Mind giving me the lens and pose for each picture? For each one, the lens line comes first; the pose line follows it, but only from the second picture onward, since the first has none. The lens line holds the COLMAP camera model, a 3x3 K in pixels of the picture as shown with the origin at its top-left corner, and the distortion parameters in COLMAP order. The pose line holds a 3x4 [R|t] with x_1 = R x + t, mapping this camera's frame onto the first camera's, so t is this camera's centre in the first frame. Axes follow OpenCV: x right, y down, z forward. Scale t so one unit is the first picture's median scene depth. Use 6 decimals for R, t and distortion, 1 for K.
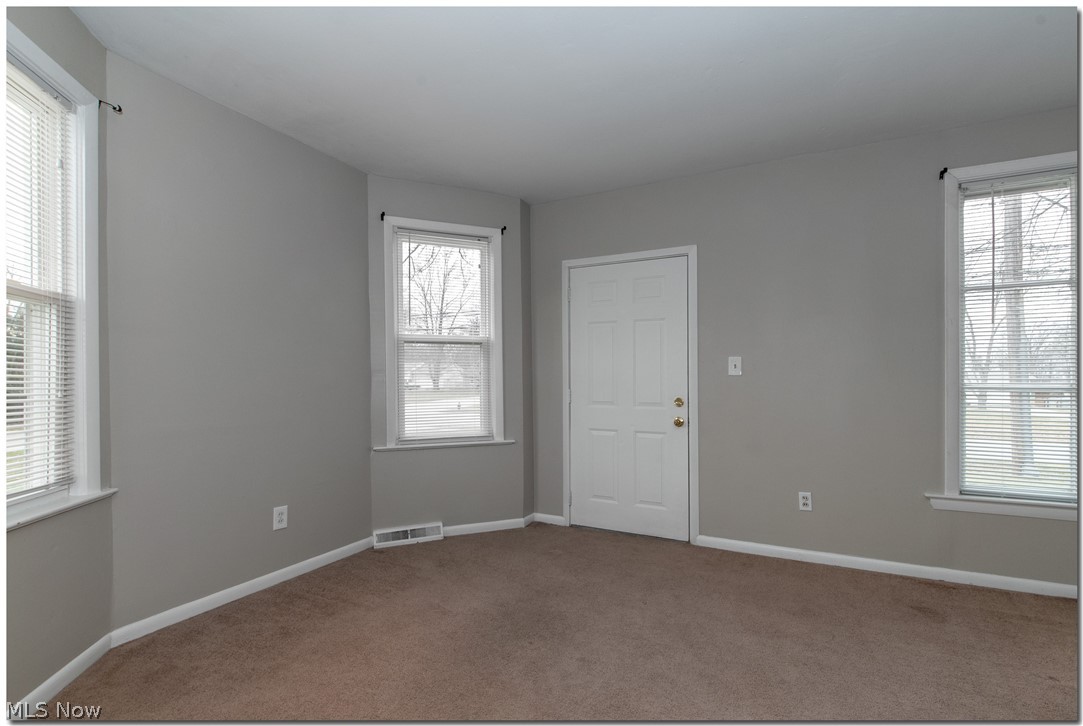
lens RADIAL K [[473.4, 0, 543.8], [0, 473.4, 373.6], [0, 0, 1]] dist [-0.000504, -0.001905]
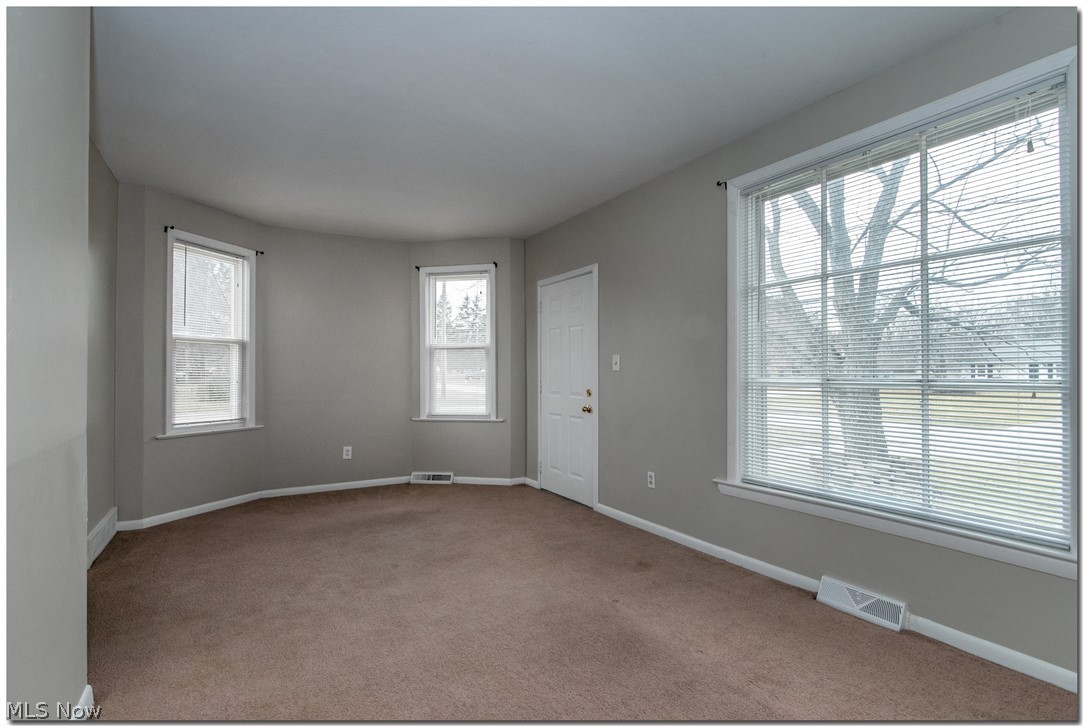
lens RADIAL K [[523.3, 0, 537.8], [0, 523.3, 370.5], [0, 0, 1]] dist [0.034272, -0.000385]
pose [[0.823984, -0.008385, -0.566550, 0.960952], [0.012881, 0.999909, 0.003935, -0.004562], [0.566466, -0.010540, 0.824018, -0.187927]]
